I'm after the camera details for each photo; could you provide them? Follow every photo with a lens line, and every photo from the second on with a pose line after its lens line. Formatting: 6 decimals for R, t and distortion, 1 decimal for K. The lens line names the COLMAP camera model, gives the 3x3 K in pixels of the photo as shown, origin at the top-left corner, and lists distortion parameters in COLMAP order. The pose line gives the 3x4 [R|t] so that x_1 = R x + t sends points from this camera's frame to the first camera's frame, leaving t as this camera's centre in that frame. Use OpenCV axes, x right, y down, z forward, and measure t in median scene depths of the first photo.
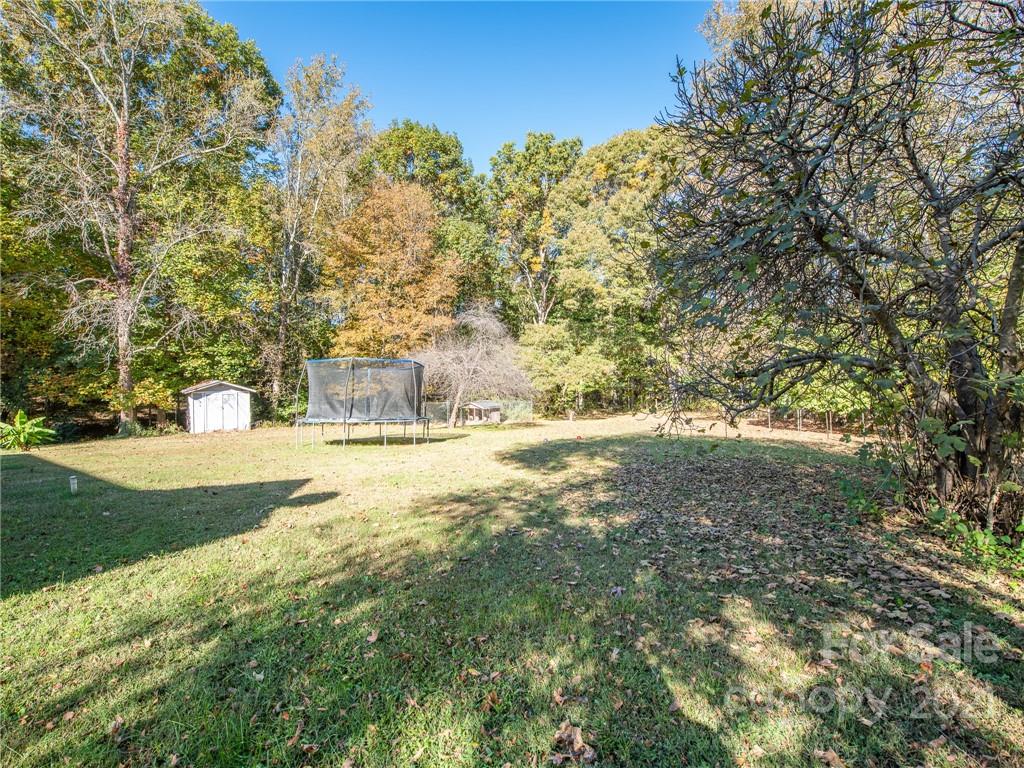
lens RADIAL K [[441.2, 0, 506.5], [0, 441.2, 376.5], [0, 0, 1]] dist [-0.013153, -0.002700]
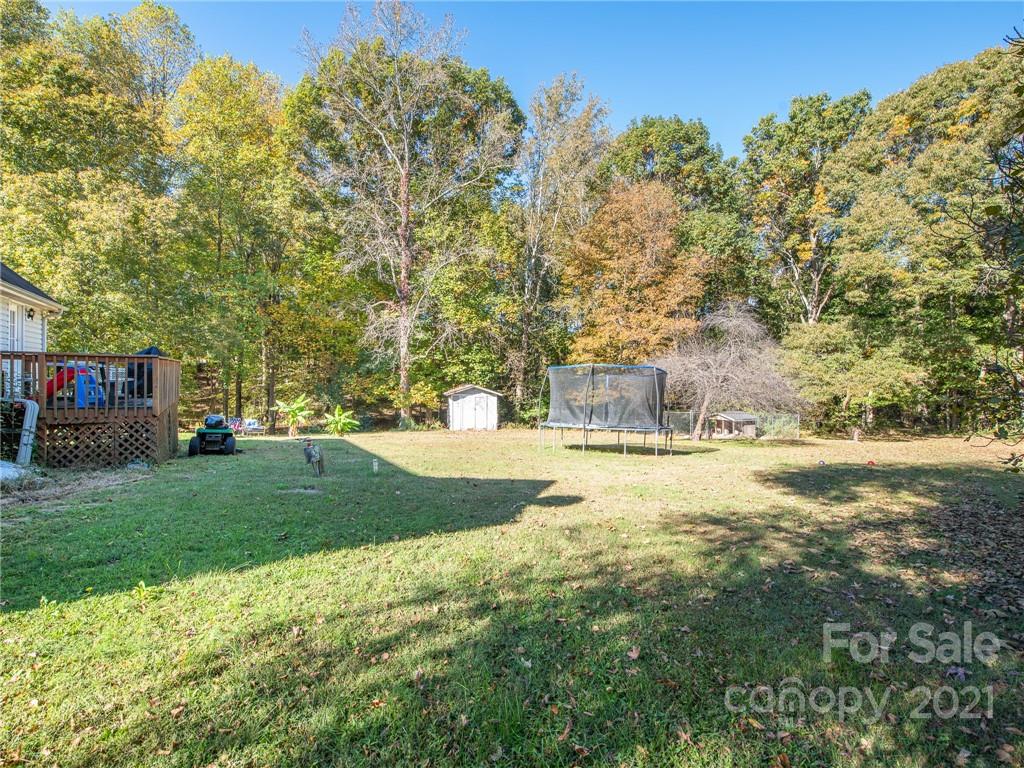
lens RADIAL K [[441.2, 0, 471.2], [0, 441.2, 374.6], [0, 0, 1]] dist [-0.013153, -0.002700]
pose [[0.900727, 0.006313, -0.434340, -0.163821], [-0.011594, 0.999888, -0.009512, -0.006028], [0.434231, 0.013603, 0.900699, -0.026800]]
